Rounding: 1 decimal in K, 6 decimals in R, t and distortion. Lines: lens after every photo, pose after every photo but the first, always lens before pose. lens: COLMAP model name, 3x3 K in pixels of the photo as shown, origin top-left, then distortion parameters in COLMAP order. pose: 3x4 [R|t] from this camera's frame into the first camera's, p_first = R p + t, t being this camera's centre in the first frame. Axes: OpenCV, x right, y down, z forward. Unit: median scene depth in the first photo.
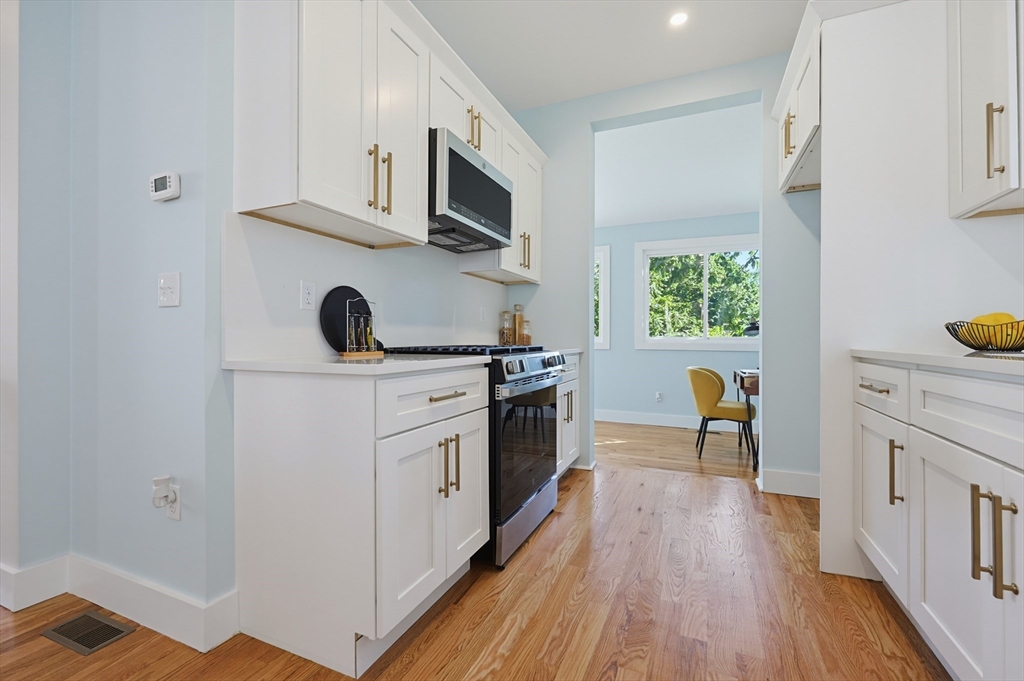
lens RADIAL K [[434.8, 0, 516.8], [0, 434.8, 337.3], [0, 0, 1]] dist [-0.005045, 0.000216]
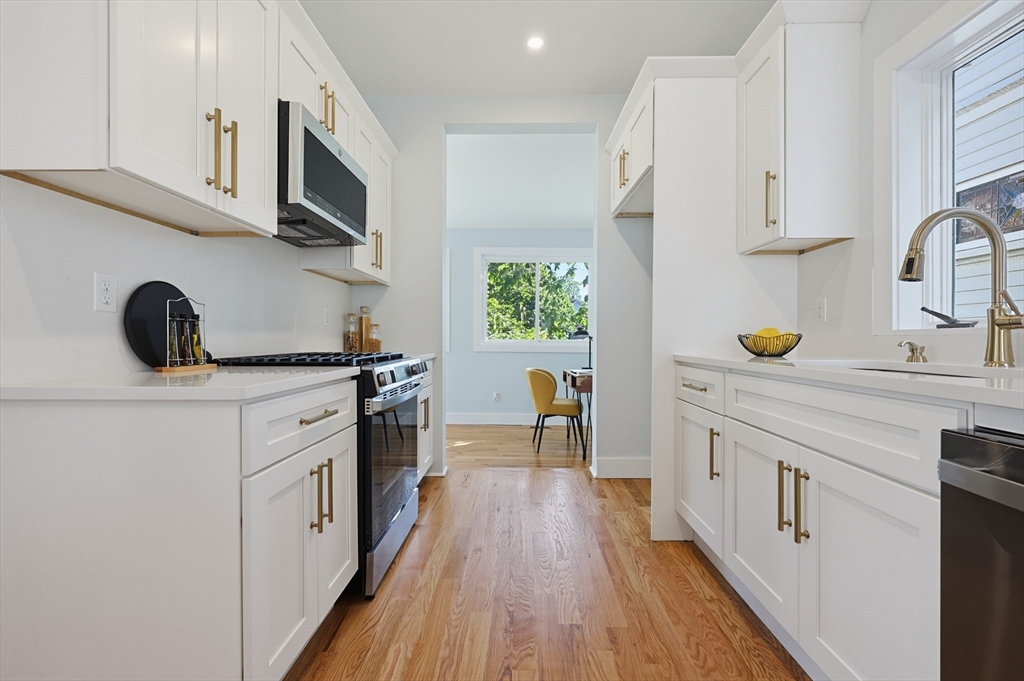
lens RADIAL K [[438.7, 0, 513.7], [0, 438.7, 340.8], [0, 0, 1]] dist [-0.002916, 0.000031]
pose [[0.923626, -0.000902, 0.383293, -0.113286], [-0.002551, 0.999961, 0.008500, -0.020274], [-0.383286, -0.008828, 0.923588, 0.033916]]
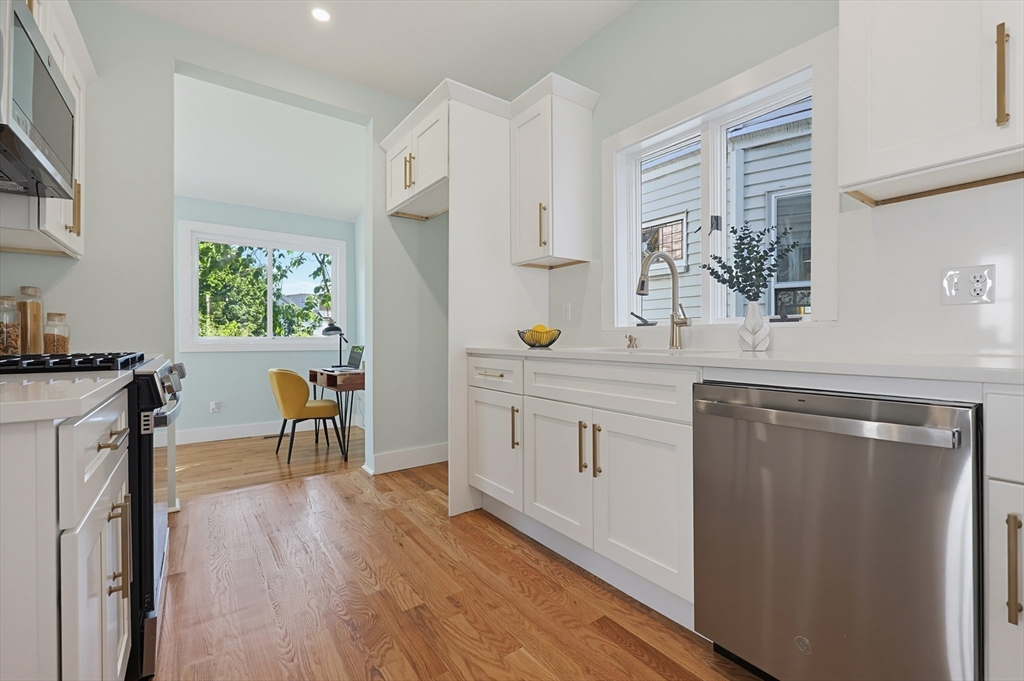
lens RADIAL K [[438.5, 0, 519.6], [0, 438.5, 337.1], [0, 0, 1]] dist [-0.000908, -0.000052]
pose [[0.501493, -0.002782, 0.865157, -0.343745], [-0.000862, 0.999993, 0.003715, -0.011392], [-0.865161, -0.002609, 0.501487, 0.148297]]
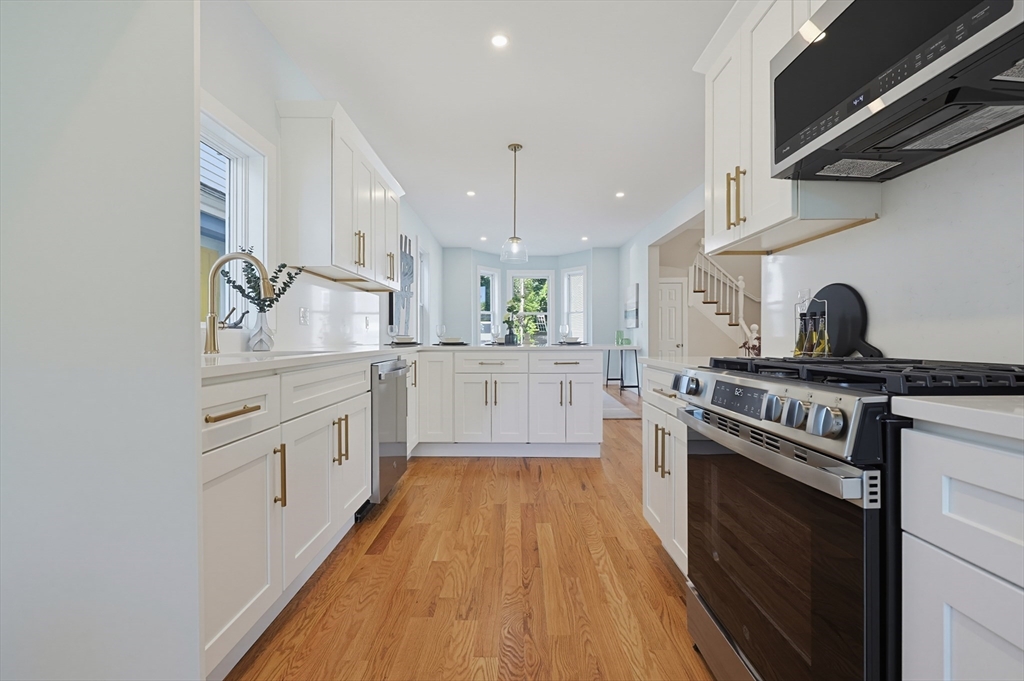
lens RADIAL K [[438.7, 0, 513.7], [0, 438.7, 340.8], [0, 0, 1]] dist [-0.002916, 0.000031]
pose [[-0.916781, 0.005952, -0.399346, 0.572827], [0.005022, 0.999982, 0.003374, -0.008056], [0.399359, 0.001088, -0.916794, 1.602994]]
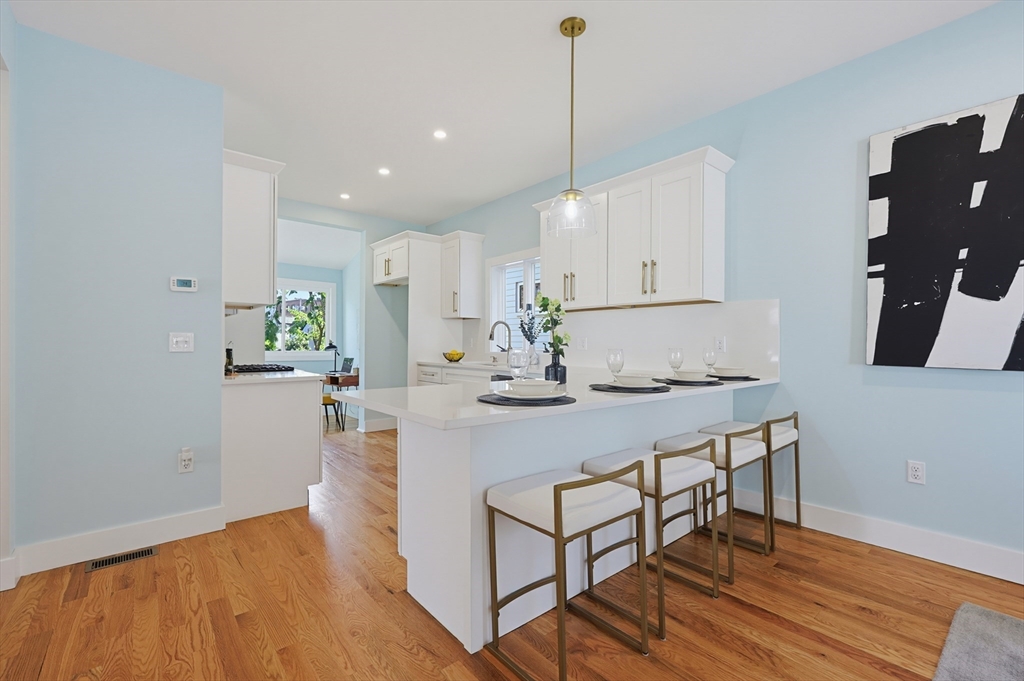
lens RADIAL K [[448.2, 0, 521.7], [0, 448.2, 342.1], [0, 0, 1]] dist [0.000258, -0.000012]
pose [[0.429920, 0.004395, 0.902856, -1.476620], [-0.008342, 0.999965, -0.000895, -0.096523], [-0.902828, -0.007147, 0.429942, -0.805354]]
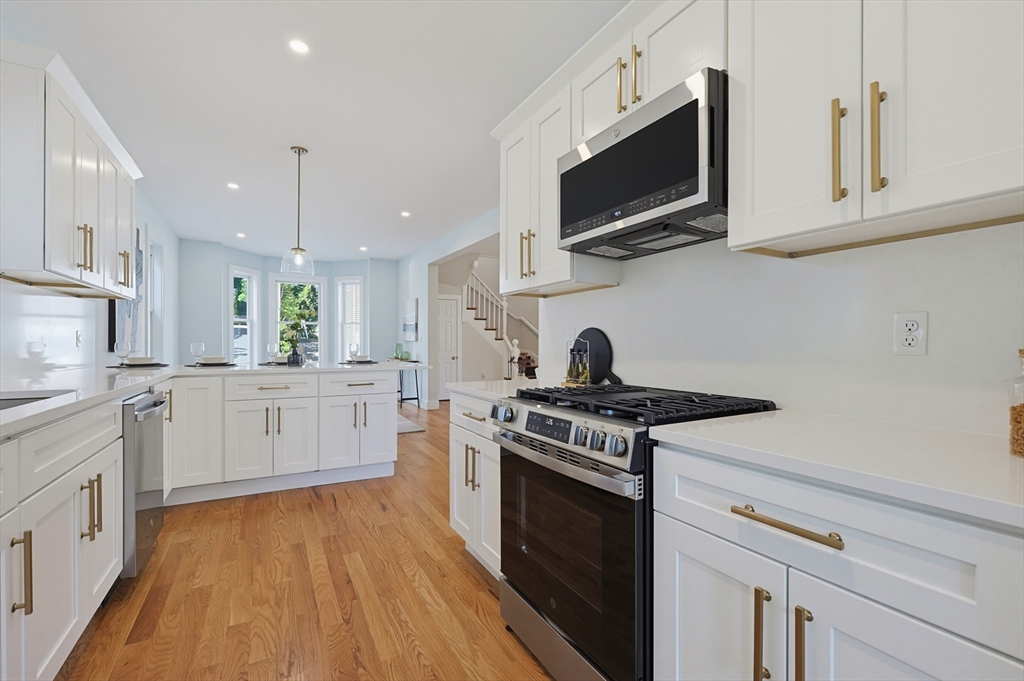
lens RADIAL K [[439.4, 0, 516.3], [0, 439.4, 346.6], [0, 0, 1]] dist [-0.000075, 0.000188]
pose [[-0.593296, 0.002304, -0.804981, 0.722443], [-0.000010, 0.999996, 0.002869, -0.071581], [0.804984, 0.001710, -0.593294, 1.598454]]
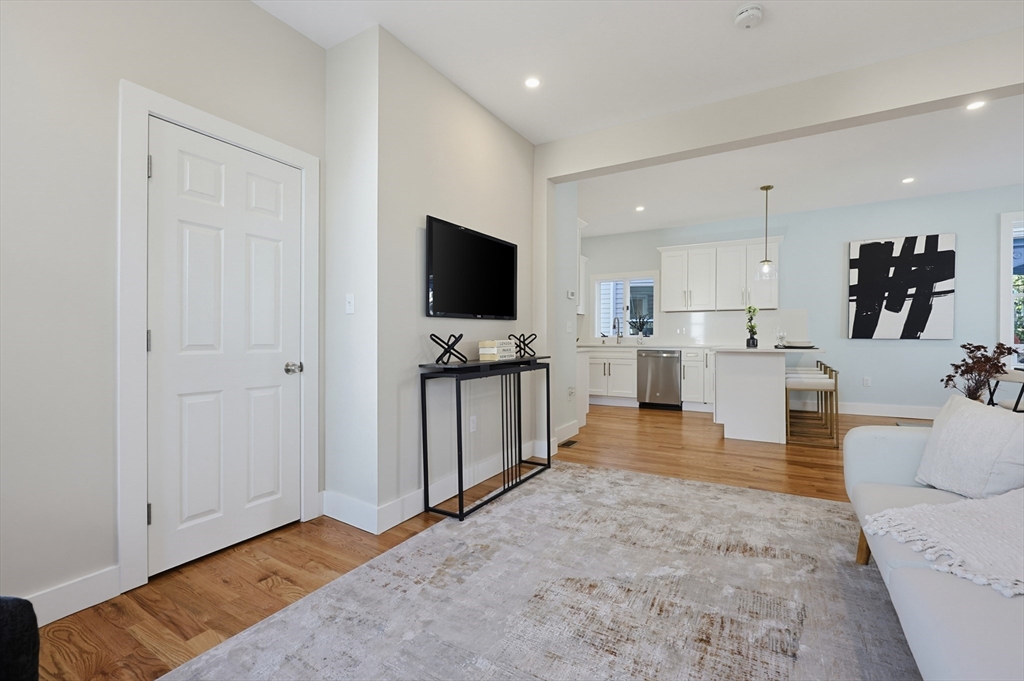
lens RADIAL K [[438.7, 0, 513.7], [0, 438.7, 340.8], [0, 0, 1]] dist [-0.002916, 0.000031]
pose [[0.115855, -0.004675, 0.993255, -3.179634], [-0.007235, 0.999958, 0.005550, -0.021515], [-0.993240, -0.007829, 0.115816, 0.838439]]
